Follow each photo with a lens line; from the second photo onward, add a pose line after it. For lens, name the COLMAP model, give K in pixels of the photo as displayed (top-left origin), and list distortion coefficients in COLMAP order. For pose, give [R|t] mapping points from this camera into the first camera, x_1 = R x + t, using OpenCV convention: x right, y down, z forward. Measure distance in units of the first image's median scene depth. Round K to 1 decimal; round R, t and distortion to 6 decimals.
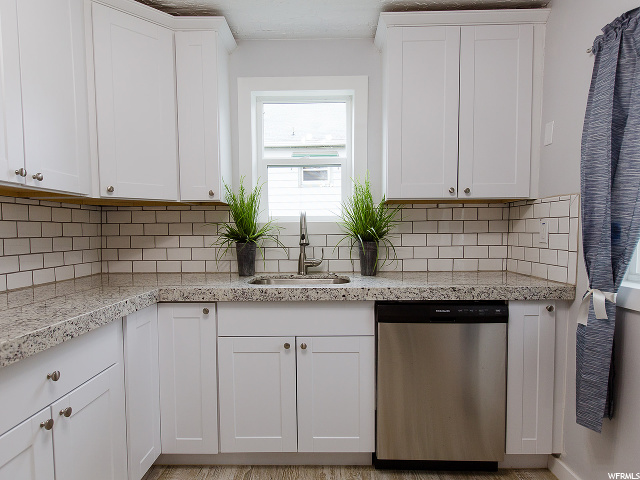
lens RADIAL K [[380.3, 0, 317.7], [0, 380.3, 251.5], [0, 0, 1]] dist [-0.001595, -0.000401]
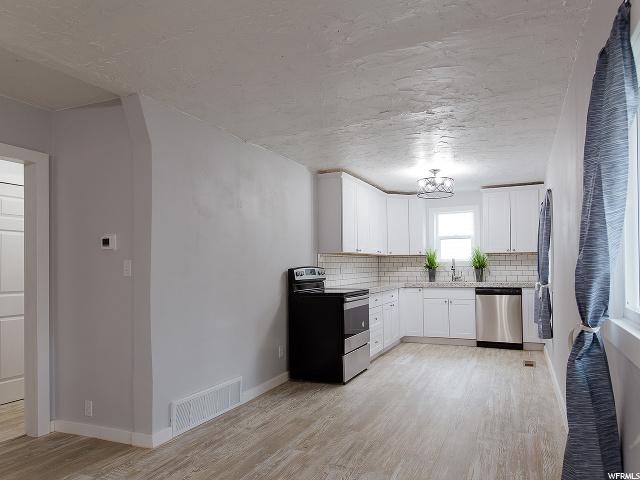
lens RADIAL K [[459.1, 0, 321.2], [0, 459.1, 261.7], [0, 0, 1]] dist [-0.003118, -0.001156]
pose [[0.917778, -0.010005, -0.396969, 0.428450], [-0.014105, 0.998230, -0.057769, 0.135920], [0.396844, 0.058618, 0.916012, -2.564945]]
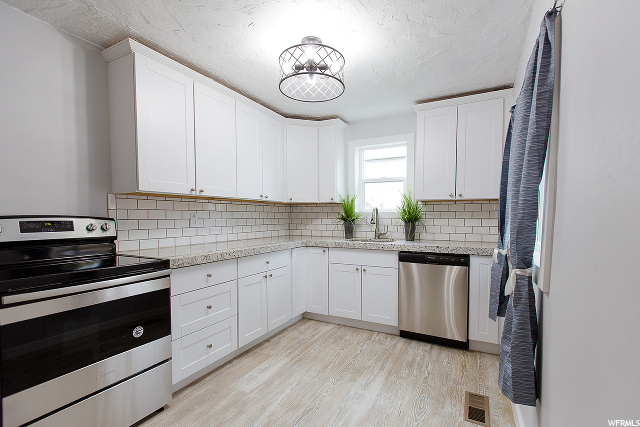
lens RADIAL K [[304.7, 0, 318.6], [0, 304.7, 228.6], [0, 0, 1]] dist [0.000397, 0.000102]
pose [[0.889059, 0.025327, -0.457092, 0.456844], [-0.031485, 0.999487, -0.005858, 0.028711], [0.456709, 0.019600, 0.889400, -0.584519]]
